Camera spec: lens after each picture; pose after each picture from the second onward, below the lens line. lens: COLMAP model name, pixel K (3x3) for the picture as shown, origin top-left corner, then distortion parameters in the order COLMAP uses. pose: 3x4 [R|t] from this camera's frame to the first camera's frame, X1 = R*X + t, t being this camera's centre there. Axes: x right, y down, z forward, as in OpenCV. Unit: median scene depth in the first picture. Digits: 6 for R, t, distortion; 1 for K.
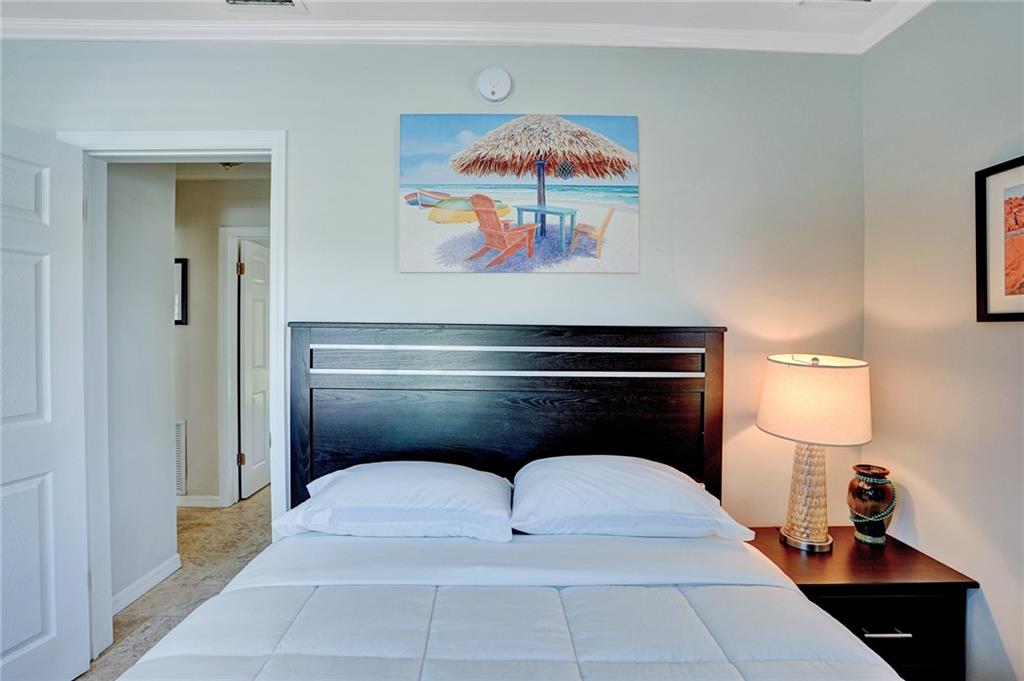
lens RADIAL K [[481.2, 0, 505.2], [0, 481.2, 332.6], [0, 0, 1]] dist [-0.063961, 0.022848]
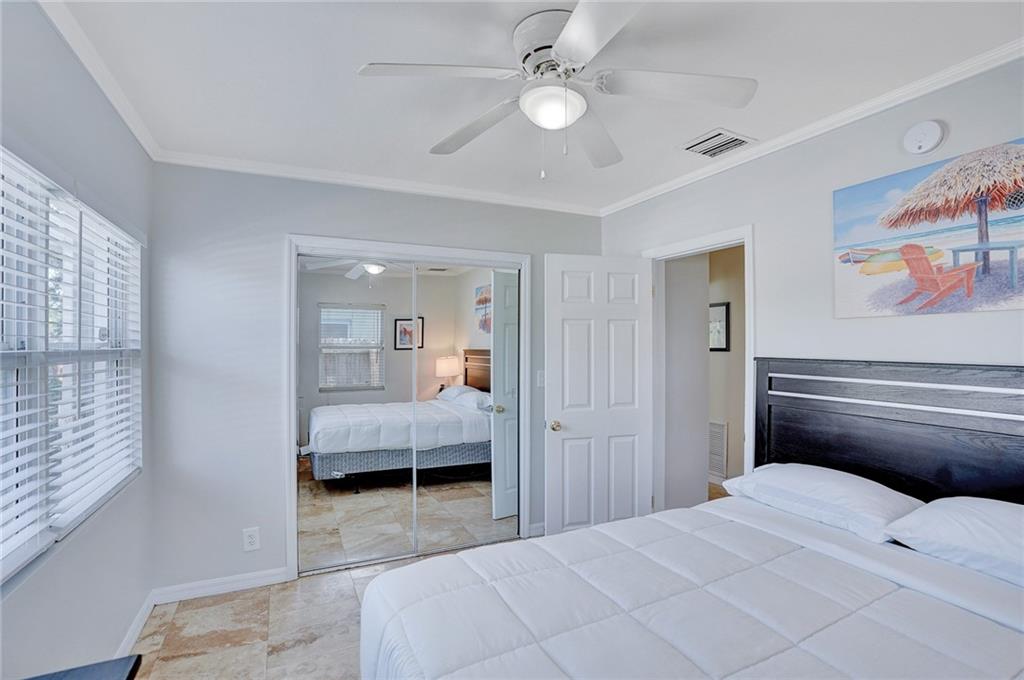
lens RADIAL K [[481.2, 0, 503.2], [0, 481.2, 349.7], [0, 0, 1]] dist [-0.063961, 0.022848]
pose [[0.413007, 0.003672, -0.910720, 0.531946], [0.007178, 0.999948, 0.007287, -0.060680], [0.910699, -0.009547, 0.412959, -0.291724]]
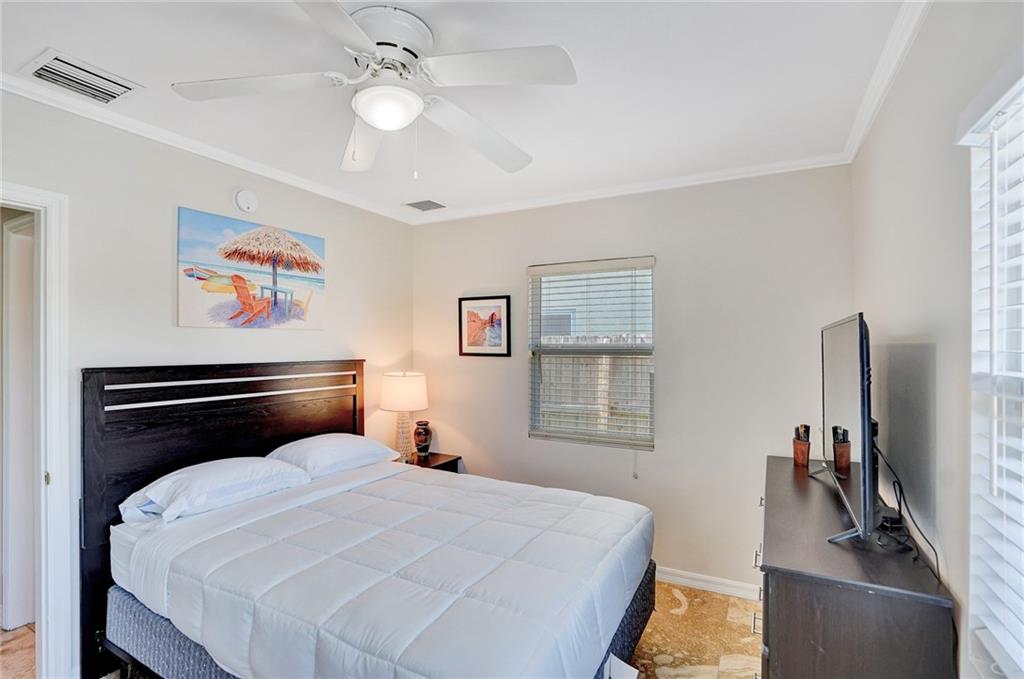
lens RADIAL K [[481.2, 0, 517.0], [0, 481.2, 346.9], [0, 0, 1]] dist [-0.063961, 0.022848]
pose [[0.478580, -0.012183, 0.877959, -0.913745], [0.012113, 0.999900, 0.007273, -0.067948], [-0.877960, 0.007154, 0.478680, -0.442679]]
